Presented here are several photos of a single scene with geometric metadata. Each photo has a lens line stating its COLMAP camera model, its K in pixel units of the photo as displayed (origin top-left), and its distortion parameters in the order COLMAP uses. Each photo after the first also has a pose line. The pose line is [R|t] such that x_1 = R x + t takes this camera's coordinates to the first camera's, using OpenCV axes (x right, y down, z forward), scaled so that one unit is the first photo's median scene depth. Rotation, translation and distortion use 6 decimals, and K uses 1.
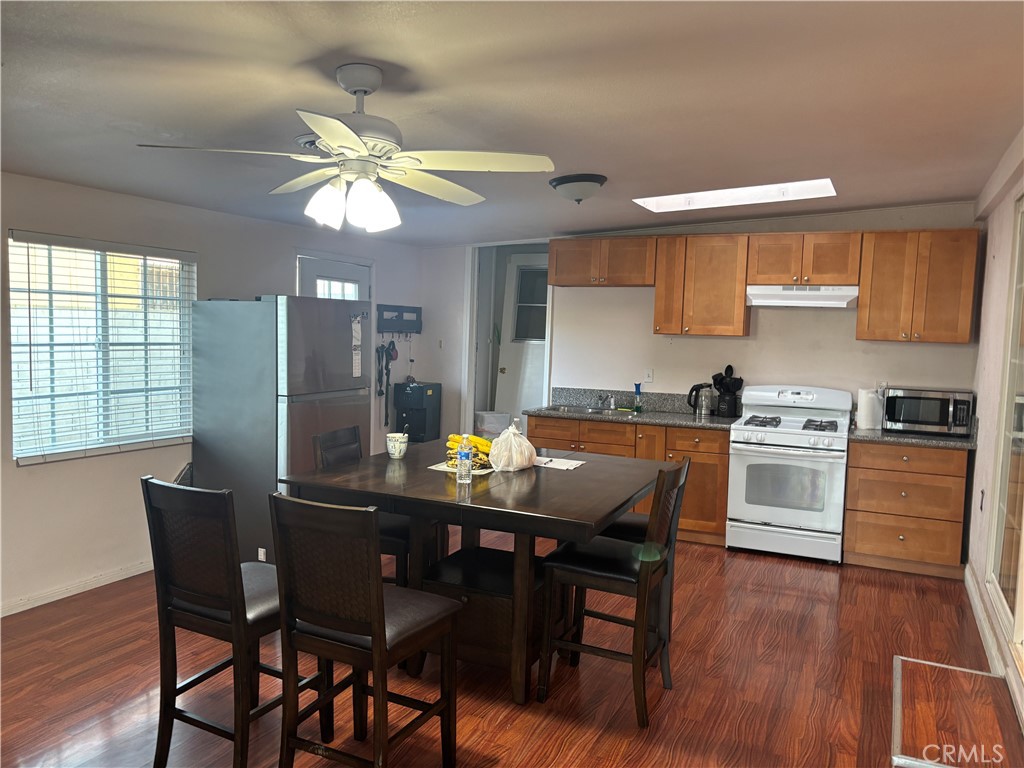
lens RADIAL K [[763.4, 0, 512.0], [0, 763.4, 384.0], [0, 0, 1]] dist [0.002163, -0.000368]
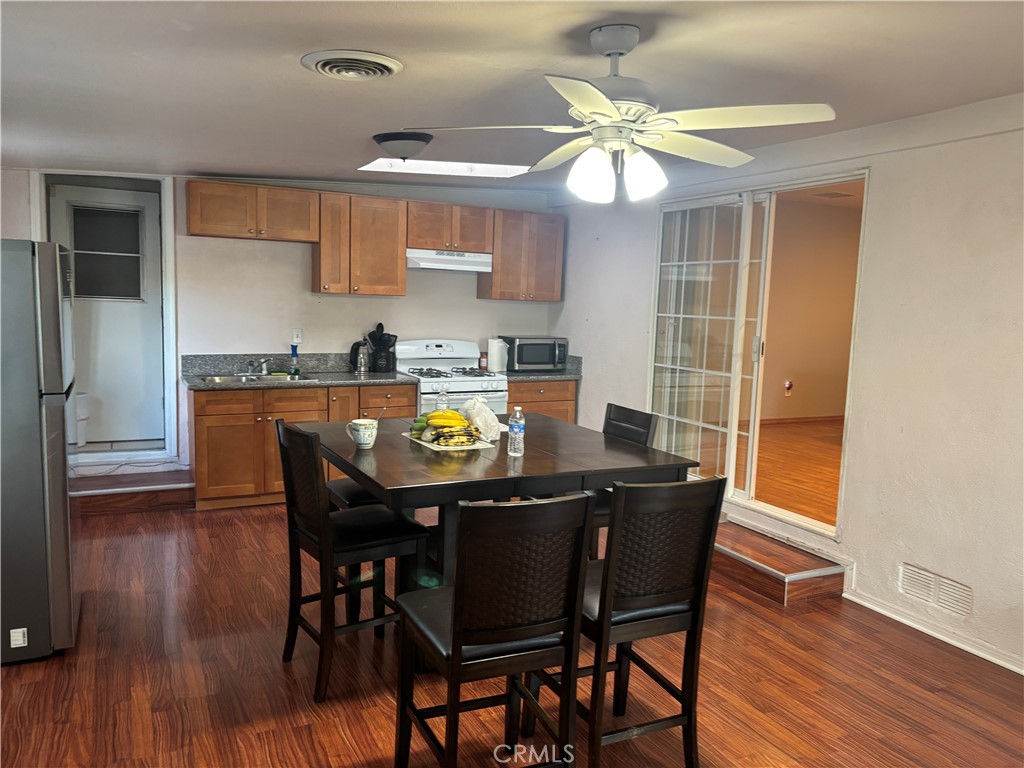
lens RADIAL K [[781.5, 0, 512.0], [0, 781.5, 384.0], [0, 0, 1]] dist [0.061602, -0.086419]
pose [[0.597615, -0.096925, 0.795903, -0.494543], [0.040396, 0.995045, 0.090844, -0.032919], [-0.800765, -0.022138, 0.598569, 0.215168]]
